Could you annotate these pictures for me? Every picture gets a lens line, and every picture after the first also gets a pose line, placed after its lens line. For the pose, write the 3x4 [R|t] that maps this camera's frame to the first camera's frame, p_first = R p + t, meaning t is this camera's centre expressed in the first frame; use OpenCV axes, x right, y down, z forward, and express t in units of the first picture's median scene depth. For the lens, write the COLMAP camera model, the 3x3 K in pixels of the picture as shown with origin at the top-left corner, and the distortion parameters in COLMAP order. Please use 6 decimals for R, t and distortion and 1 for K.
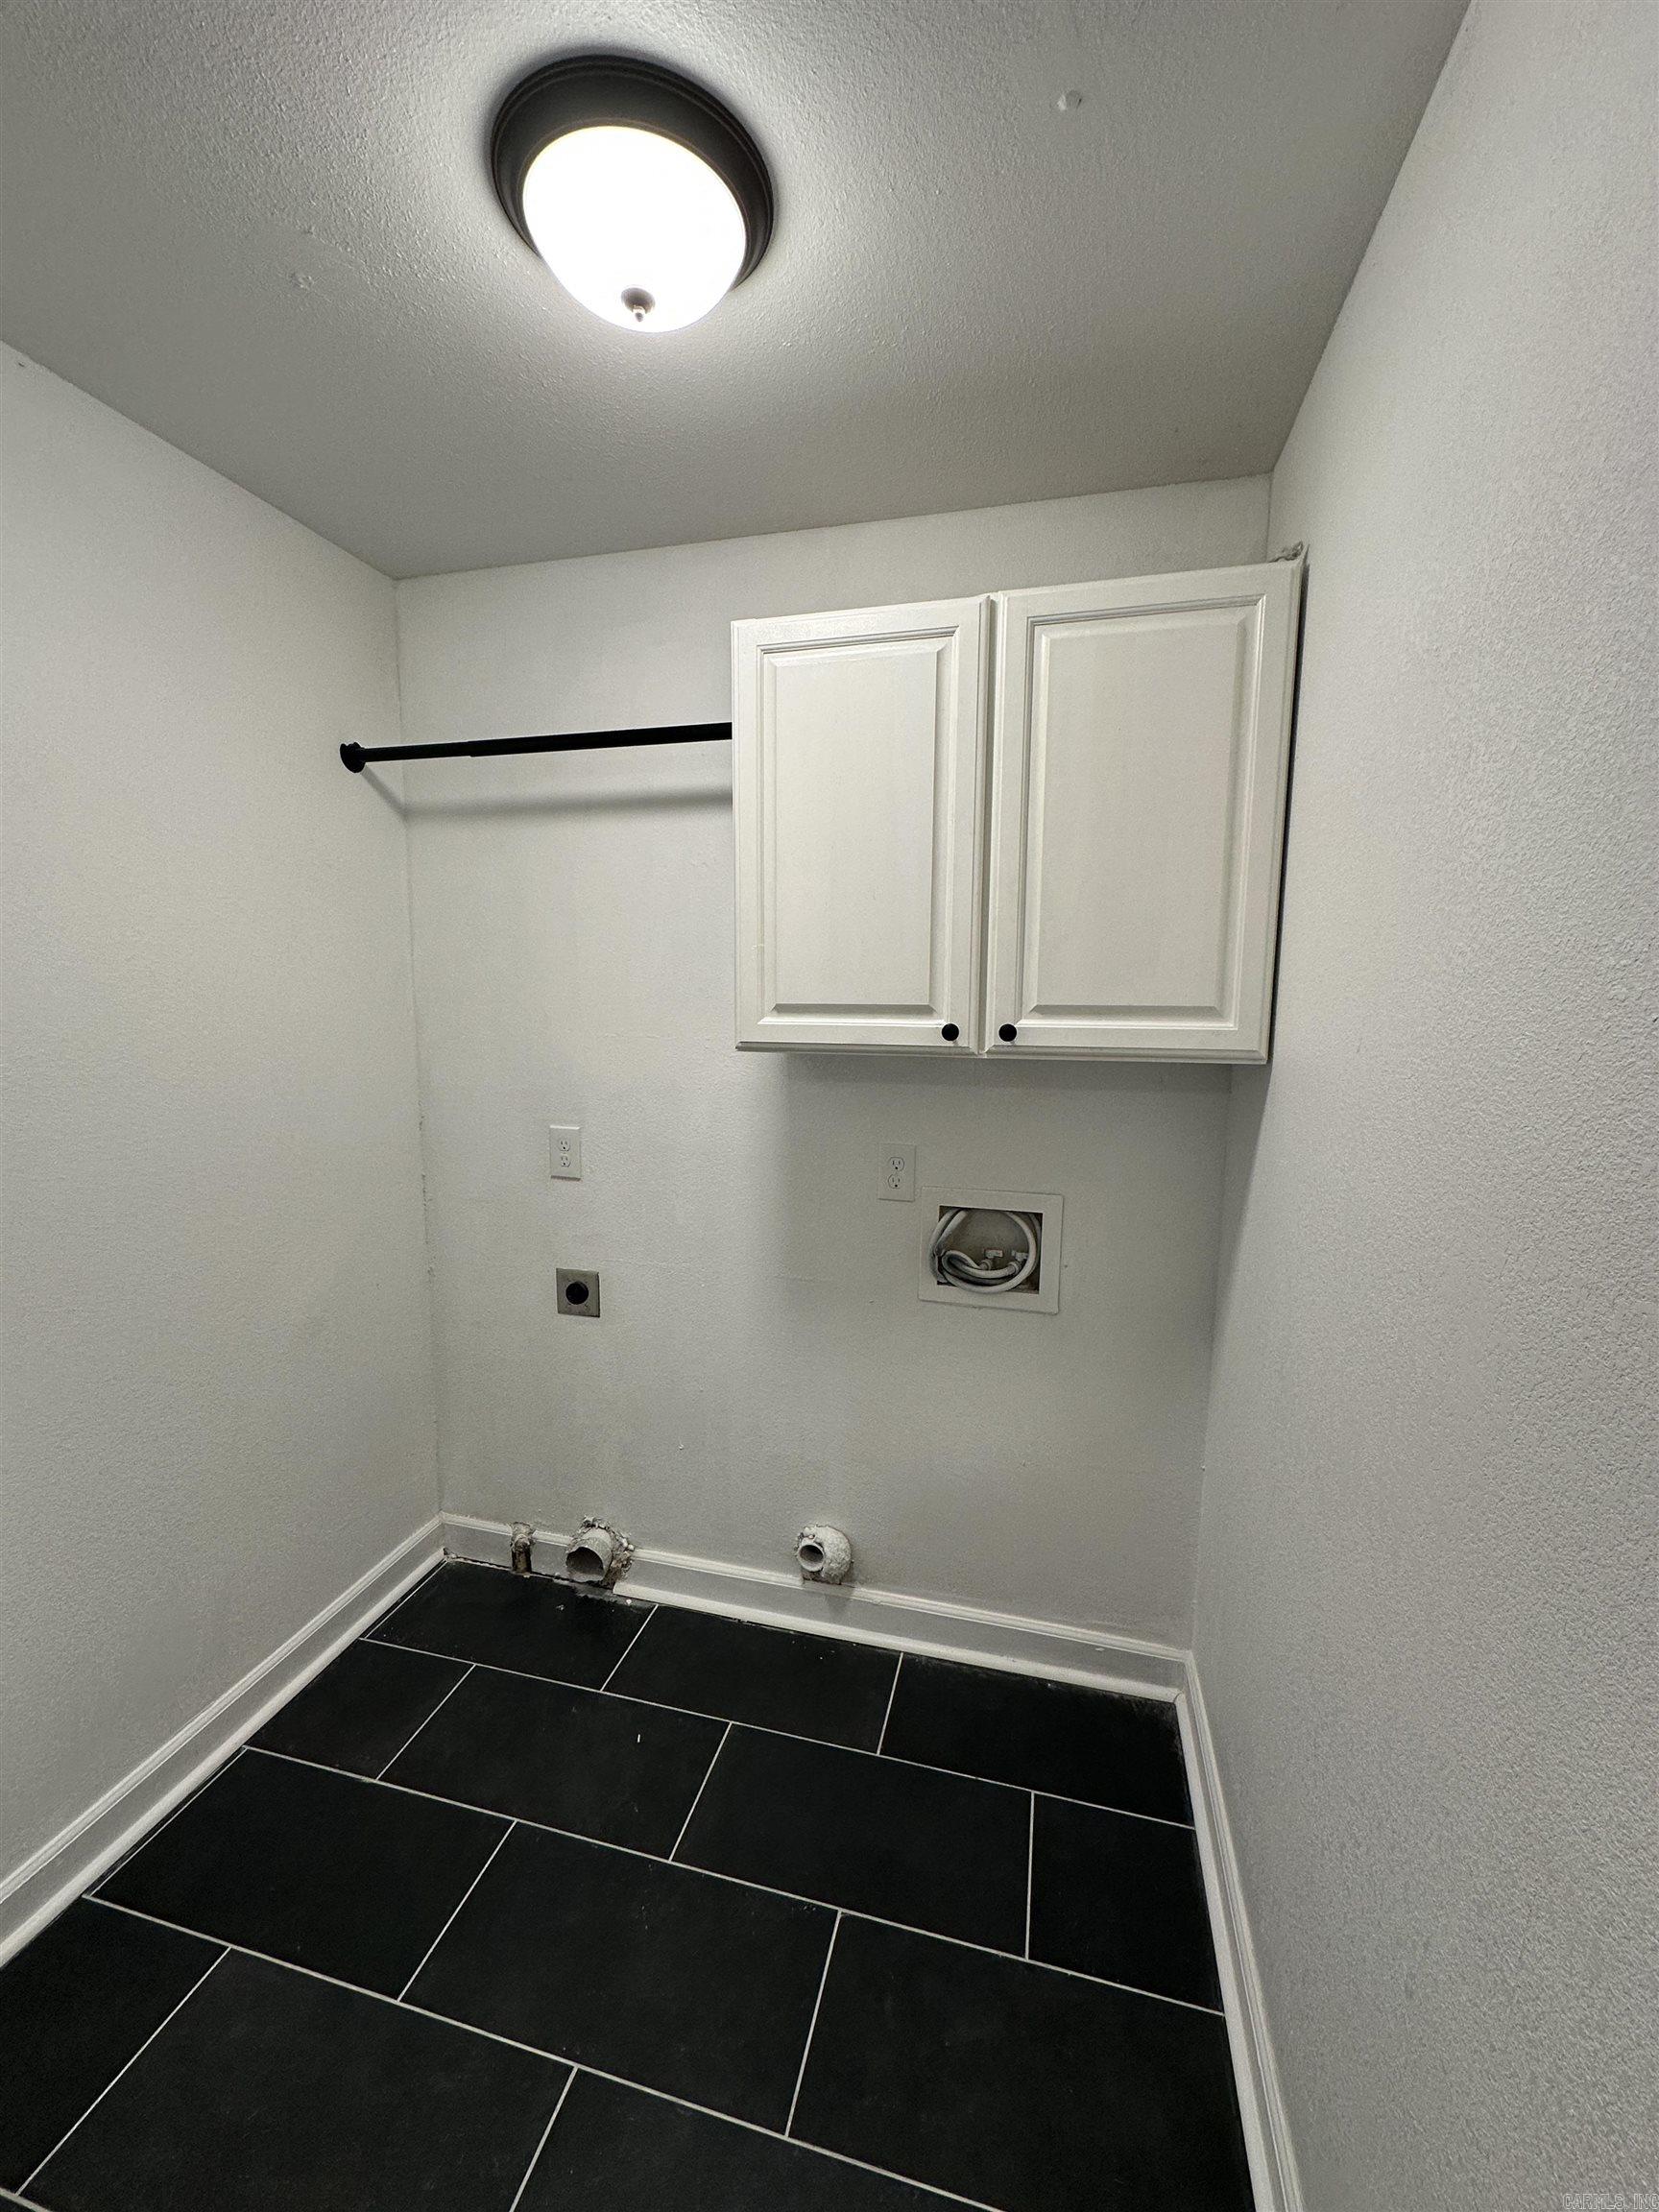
lens RADIAL K [[881.5, 0, 829.7], [0, 881.5, 1114.1], [0, 0, 1]] dist [-0.002428, 0.001668]
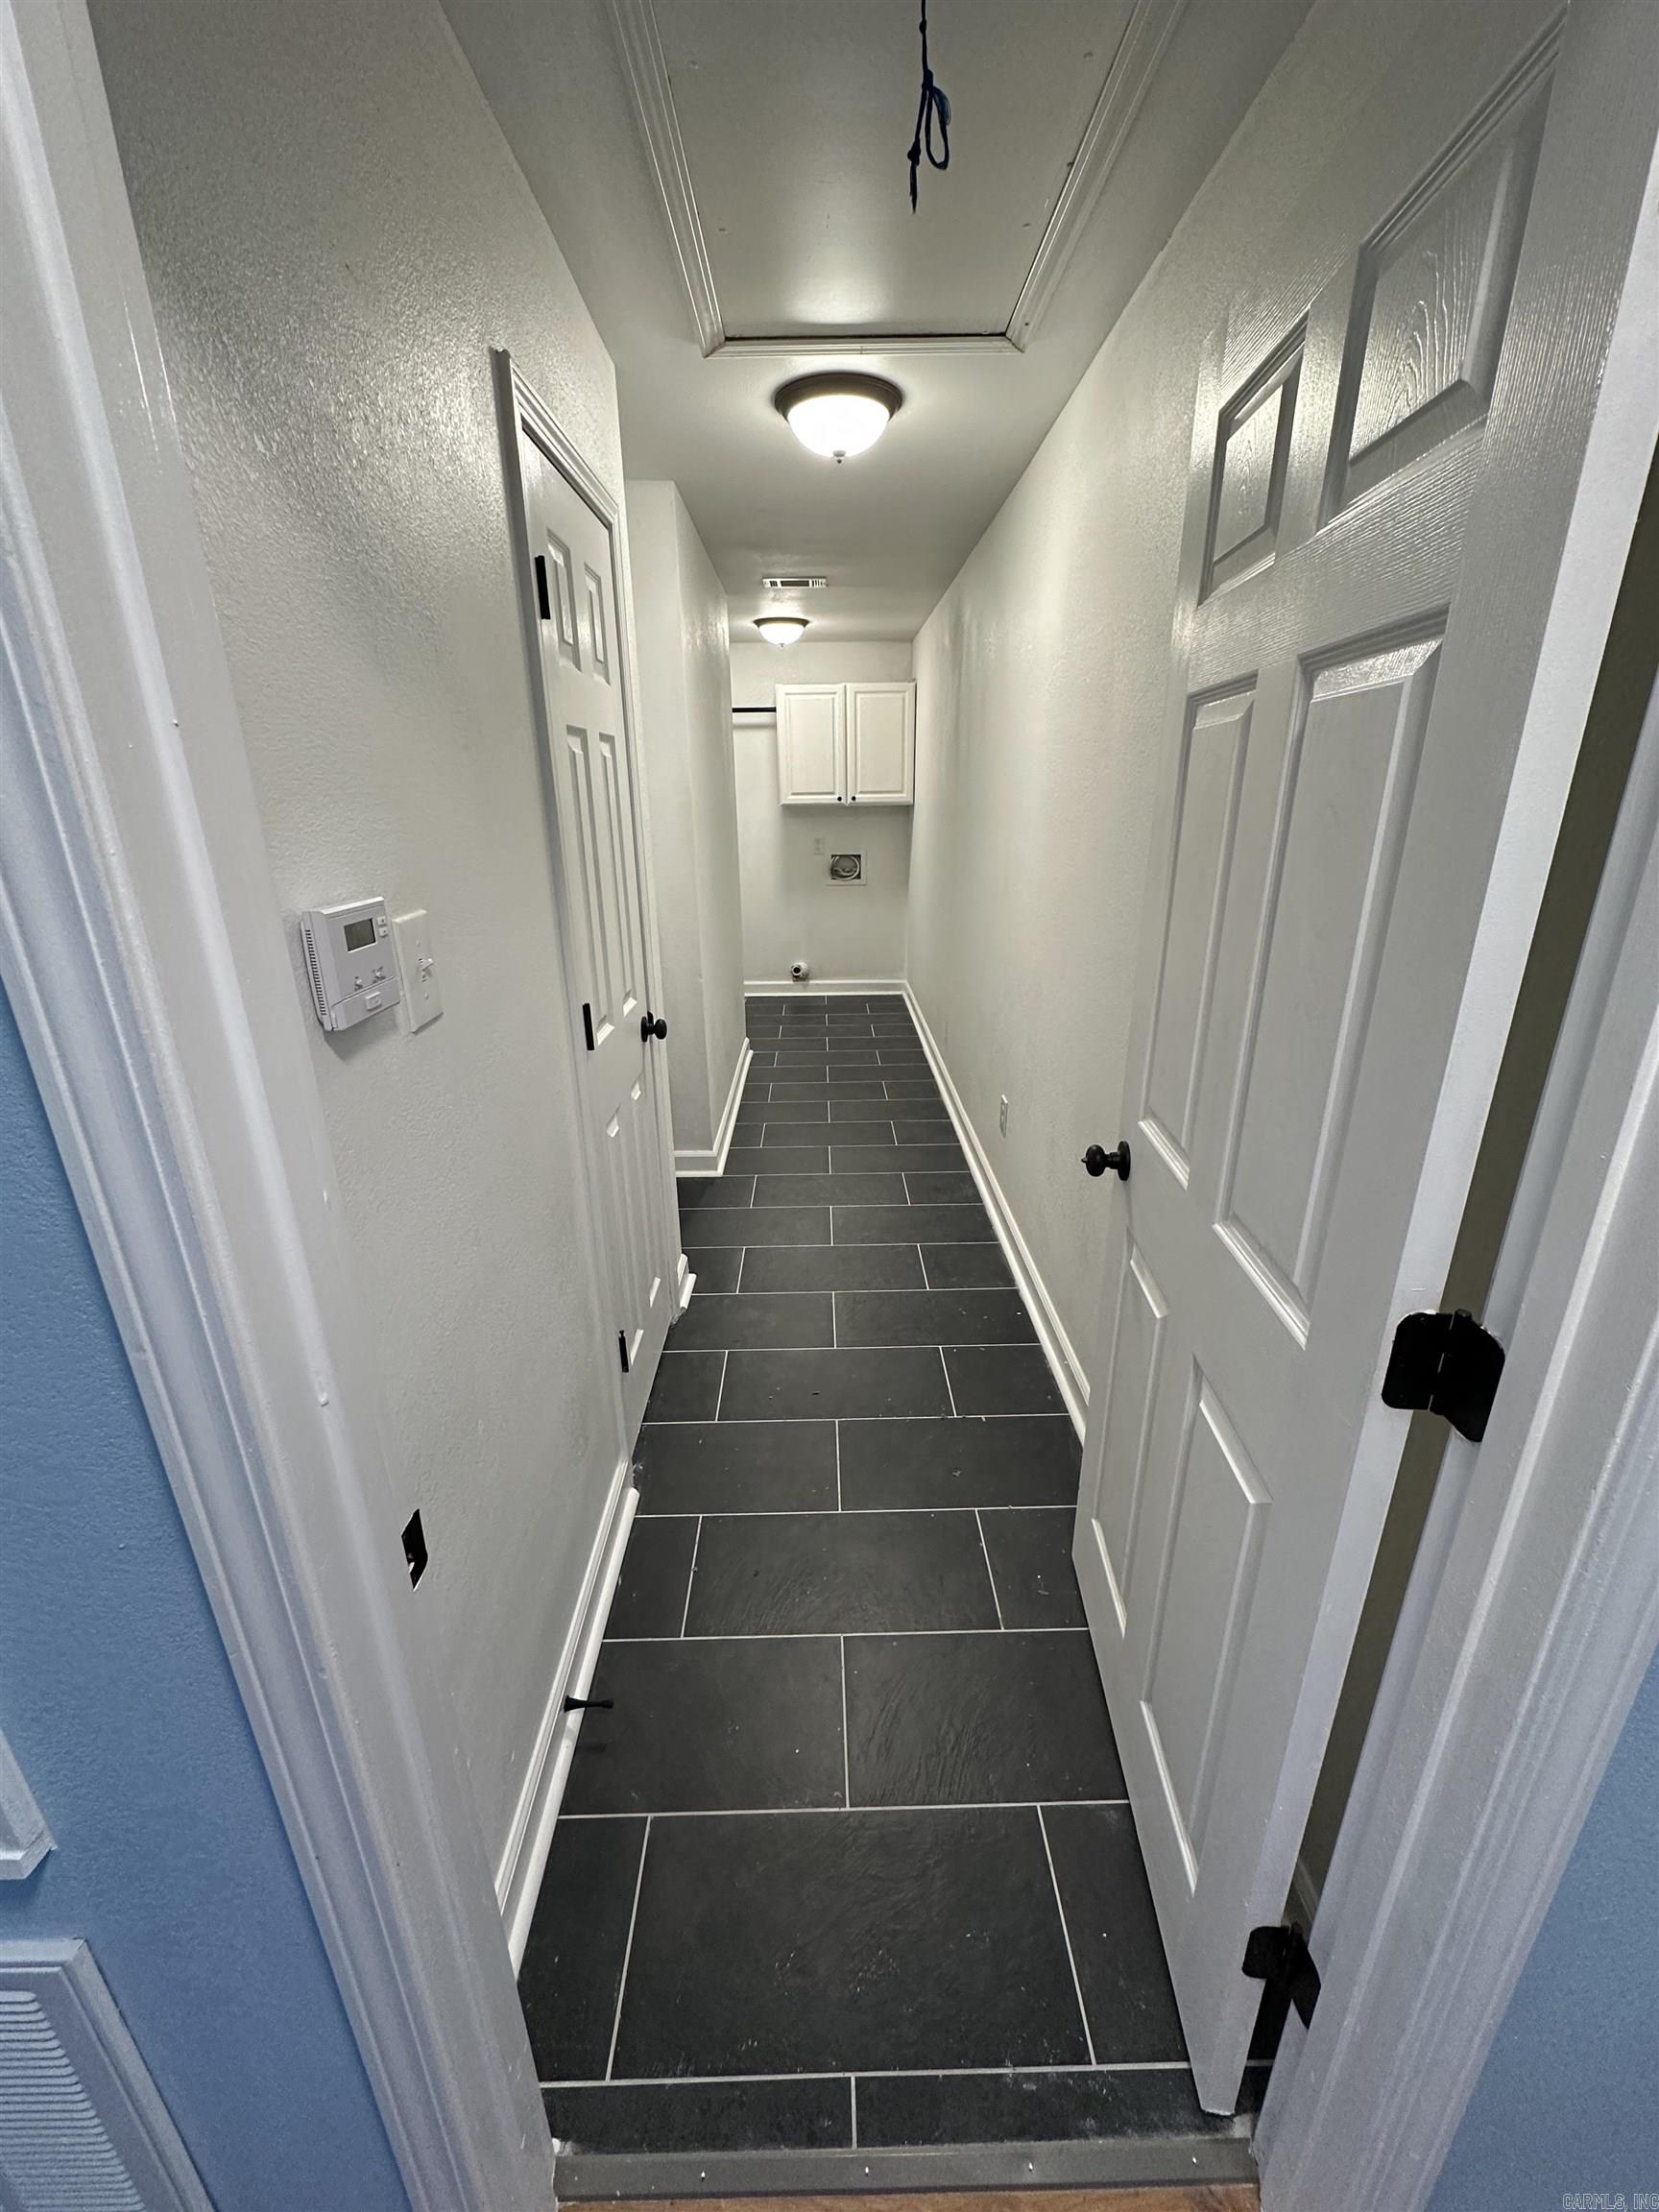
lens RADIAL K [[881.5, 0, 832.0], [0, 881.5, 1102.1], [0, 0, 1]] dist [-0.002428, 0.001668]
pose [[0.963079, -0.110947, 0.245295, -0.801847], [0.053045, 0.971475, 0.231134, 0.246142], [-0.263941, -0.209589, 0.941492, -2.362798]]
